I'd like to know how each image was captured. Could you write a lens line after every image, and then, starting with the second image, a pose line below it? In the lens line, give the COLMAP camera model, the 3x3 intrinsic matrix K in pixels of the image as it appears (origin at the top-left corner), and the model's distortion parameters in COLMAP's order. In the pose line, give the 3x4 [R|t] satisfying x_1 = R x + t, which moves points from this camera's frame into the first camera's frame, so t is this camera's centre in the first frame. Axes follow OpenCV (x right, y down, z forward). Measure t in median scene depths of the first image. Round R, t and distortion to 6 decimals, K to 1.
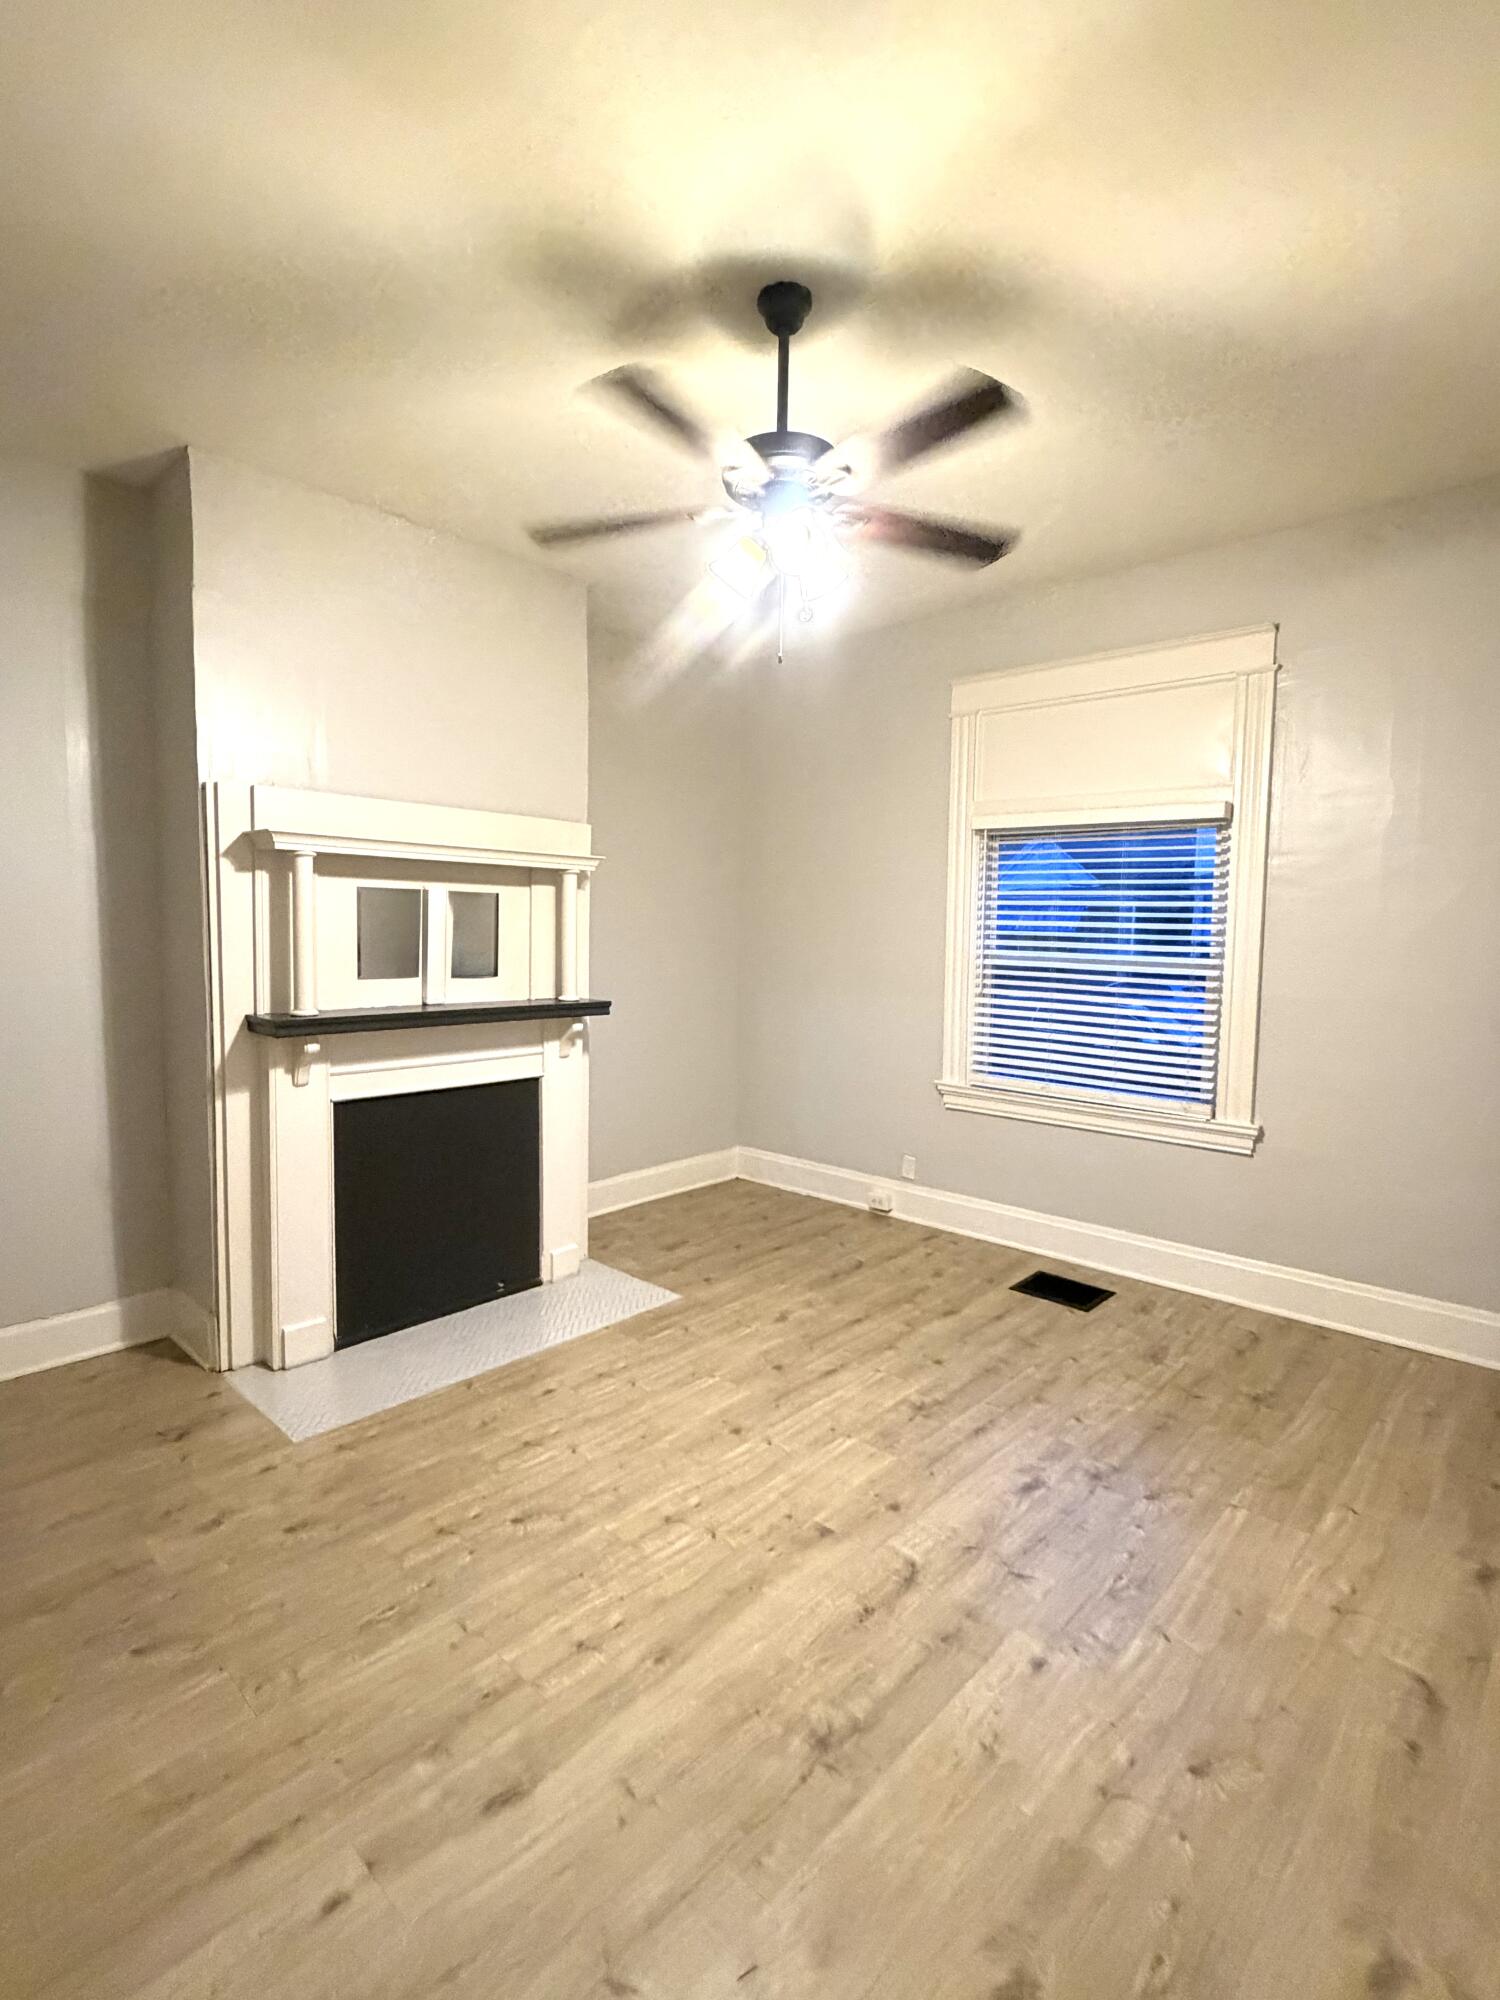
lens RADIAL K [[955.2, 0, 755.5], [0, 955.2, 997.9], [0, 0, 1]] dist [0.000342, 0.001730]
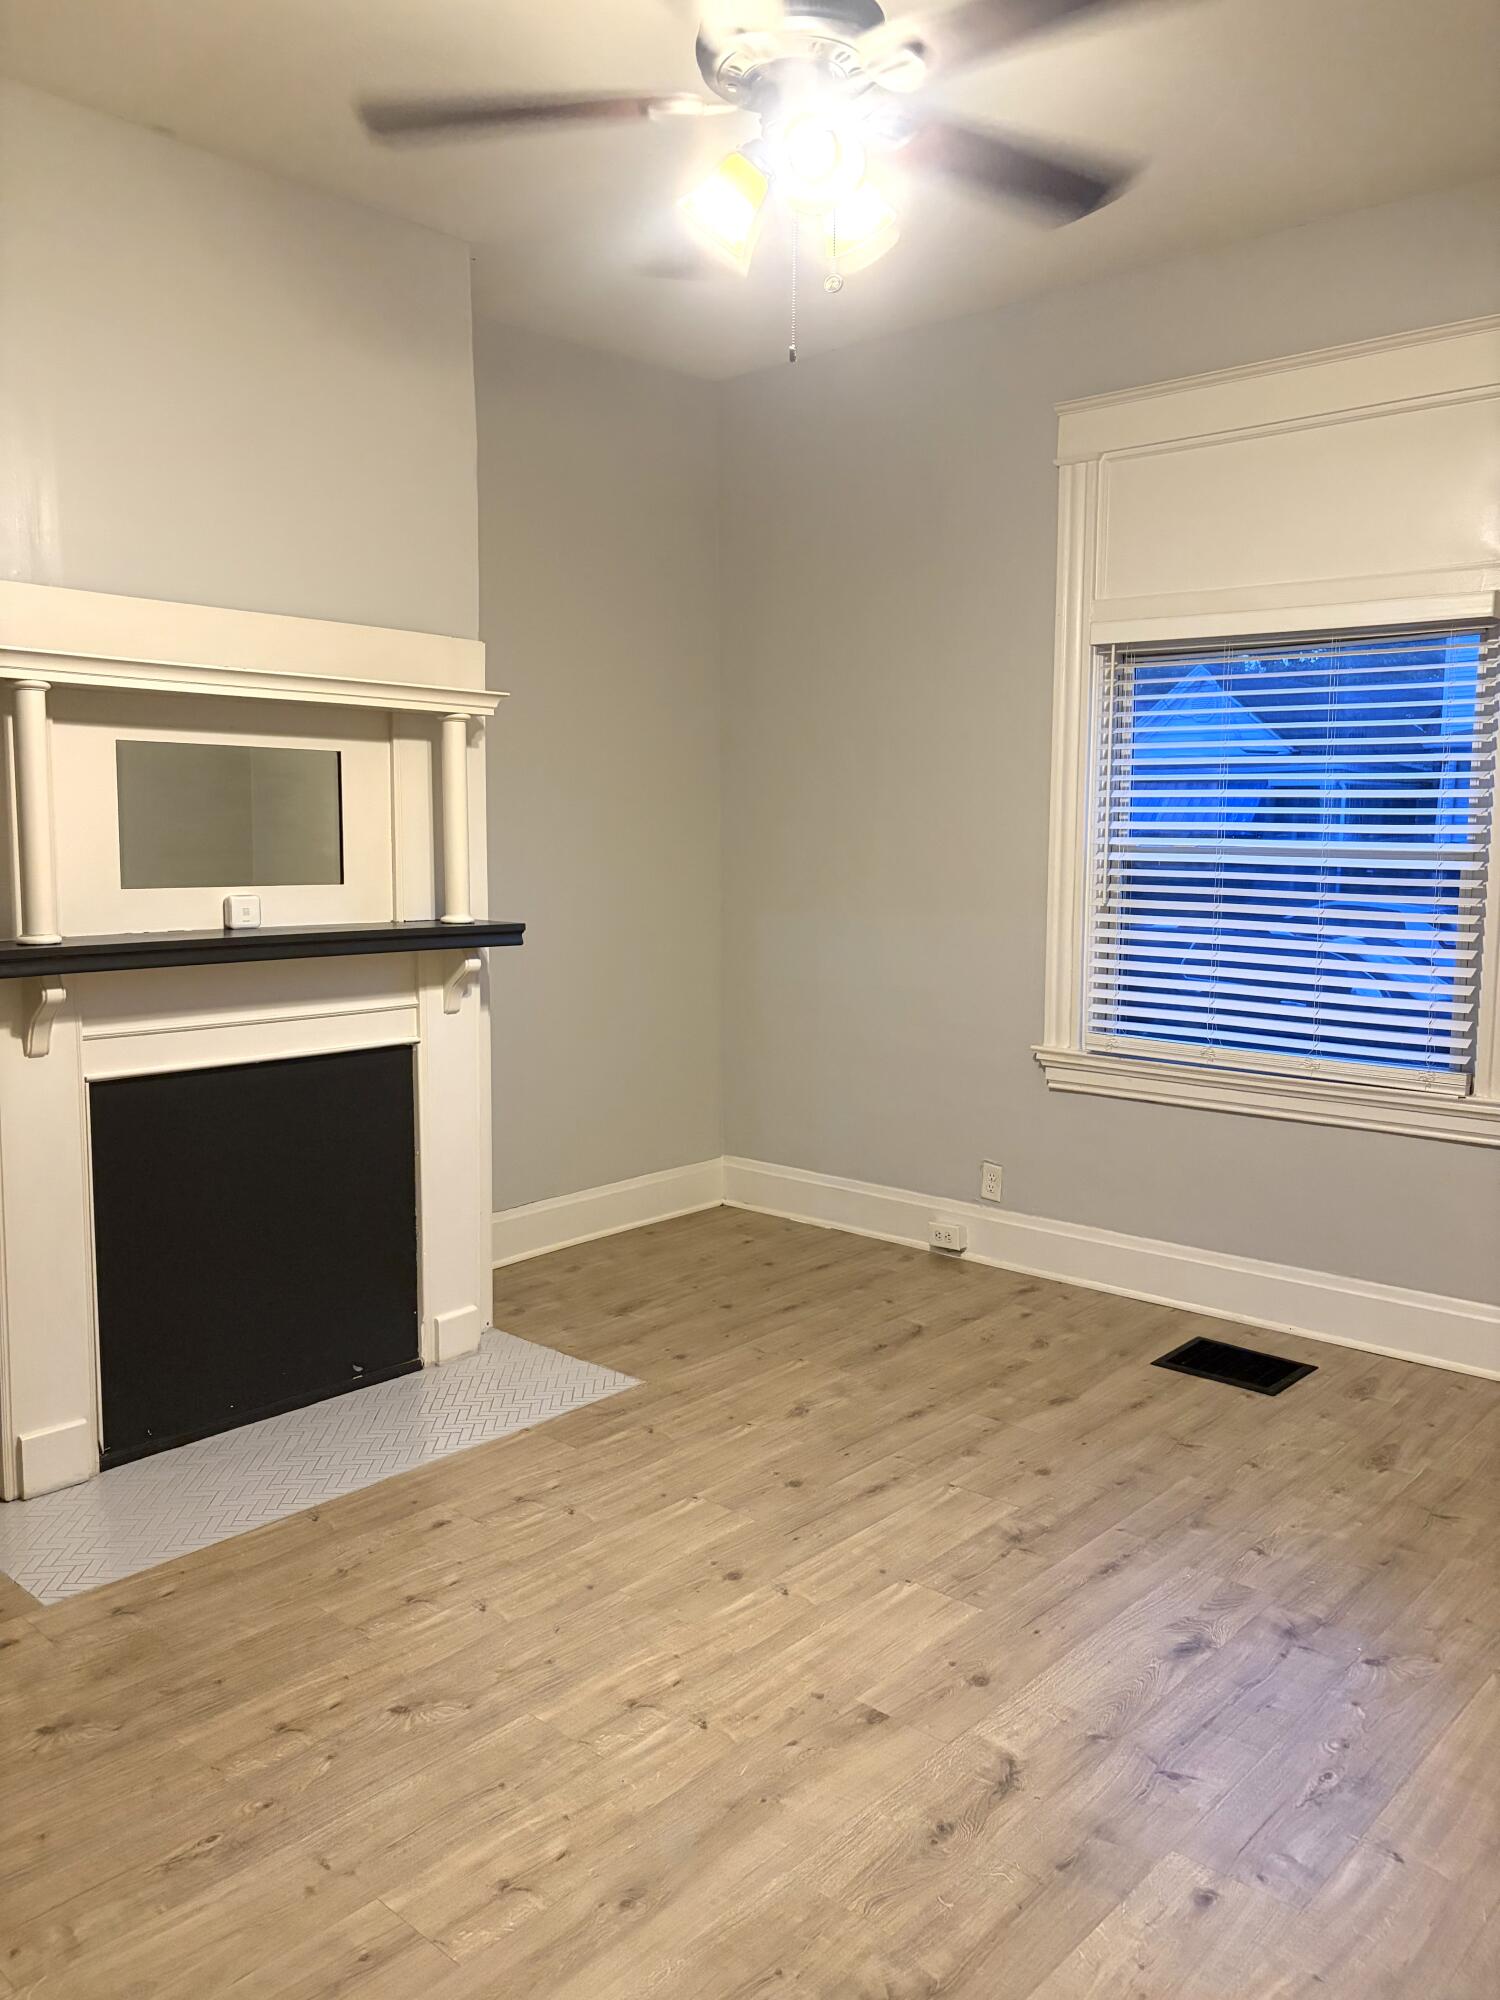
lens RADIAL K [[1518.7, 0, 758.8], [0, 1518.7, 999.4], [0, 0, 1]] dist [0.036364, -0.035381]
pose [[0.999860, -0.012159, 0.011474, -0.011494], [0.011716, 0.999209, 0.037992, 0.027459], [-0.011927, -0.037853, 0.999212, -0.019528]]
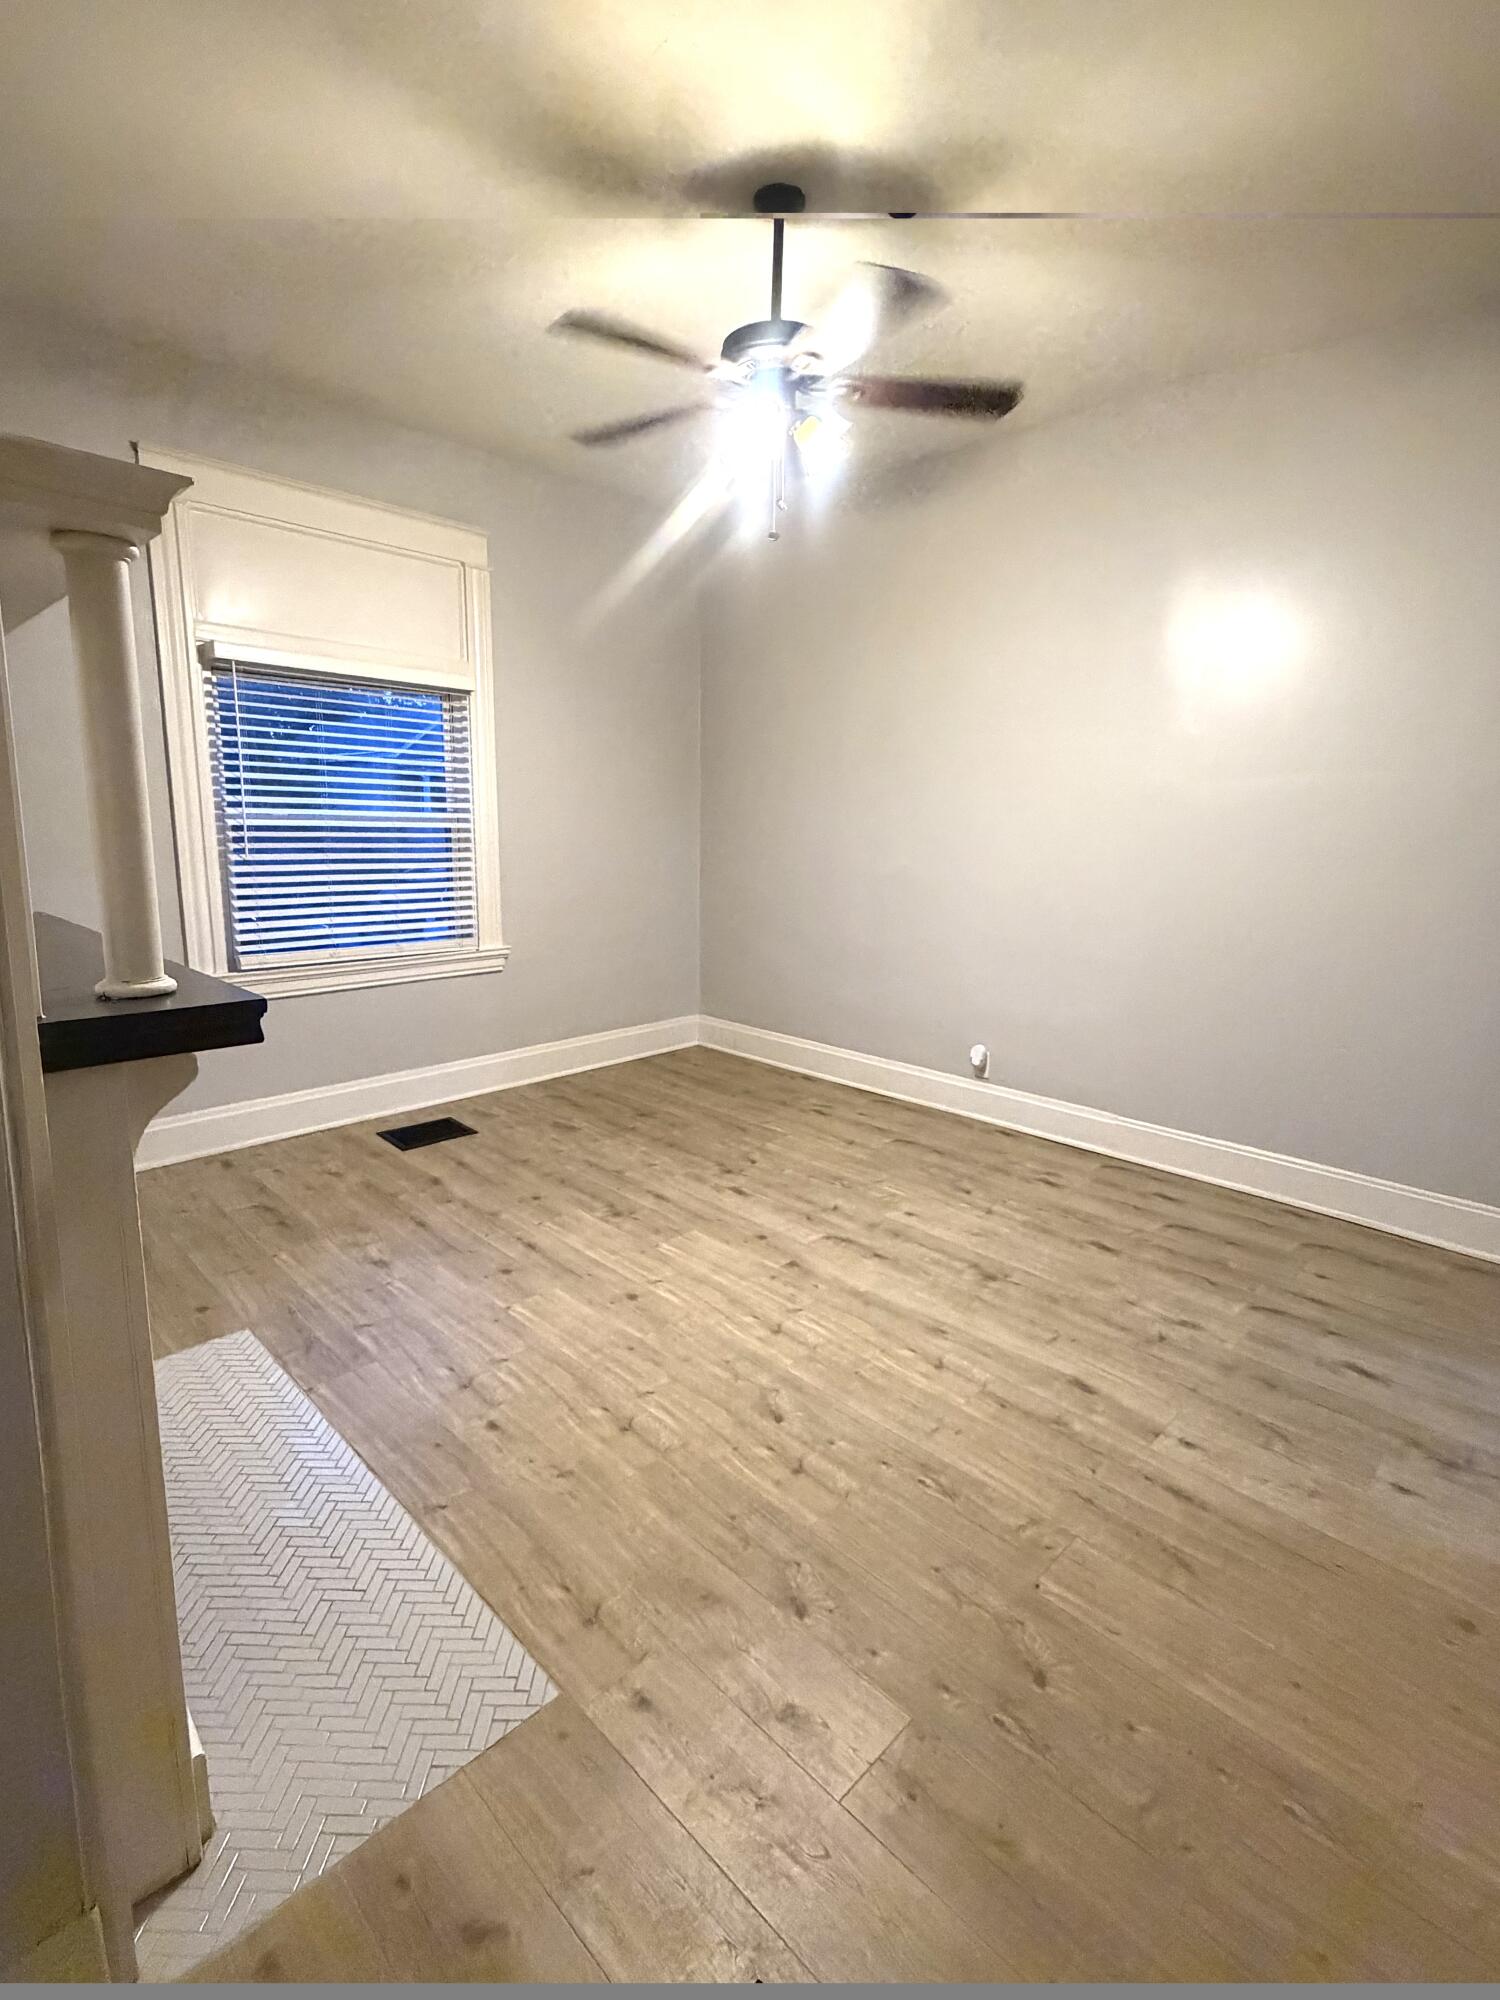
lens RADIAL K [[955.2, 0, 750.8], [0, 955.2, 962.8], [0, 0, 1]] dist [0.000342, 0.001730]
pose [[0.032204, -0.169714, 0.984967, -1.051103], [0.057368, 0.984167, 0.167701, -0.055172], [-0.997834, 0.051105, 0.041430, 0.916772]]
